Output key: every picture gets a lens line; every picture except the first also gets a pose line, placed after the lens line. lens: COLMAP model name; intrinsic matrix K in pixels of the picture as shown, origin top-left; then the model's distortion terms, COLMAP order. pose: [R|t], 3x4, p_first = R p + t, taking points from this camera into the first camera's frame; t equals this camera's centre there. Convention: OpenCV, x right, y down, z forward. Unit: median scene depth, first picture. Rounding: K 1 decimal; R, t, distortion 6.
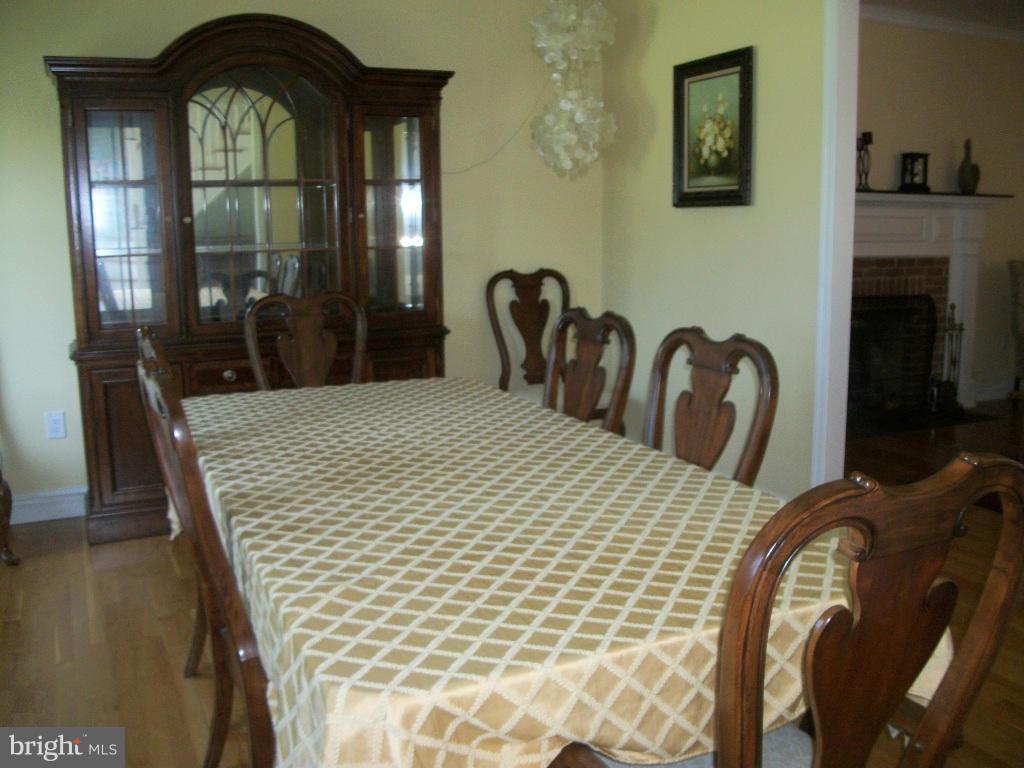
lens RADIAL K [[1029.1, 0, 512.0], [0, 1029.1, 384.0], [0, 0, 1]] dist [-0.126696, 0.015314]
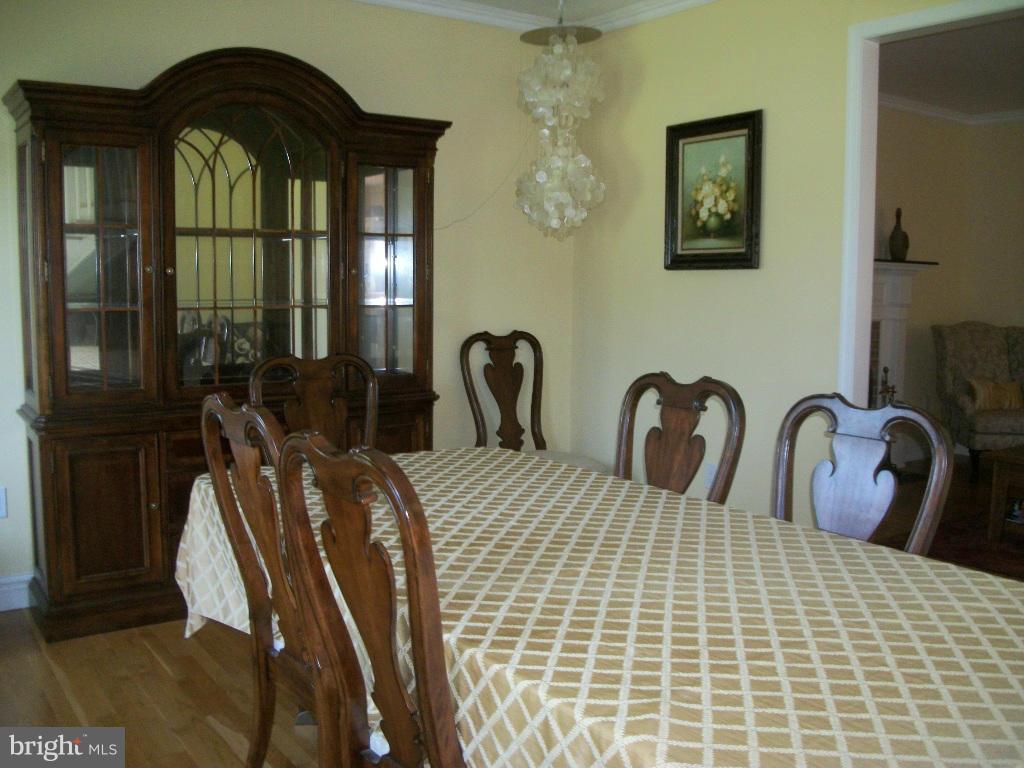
lens RADIAL K [[1029.1, 0, 512.0], [0, 1029.1, 384.0], [0, 0, 1]] dist [-0.126696, 0.015314]
pose [[0.984181, 0.000714, 0.177164, -0.170916], [0.010091, 0.998143, -0.060079, -0.006120], [-0.176878, 0.060916, 0.982346, 0.072250]]
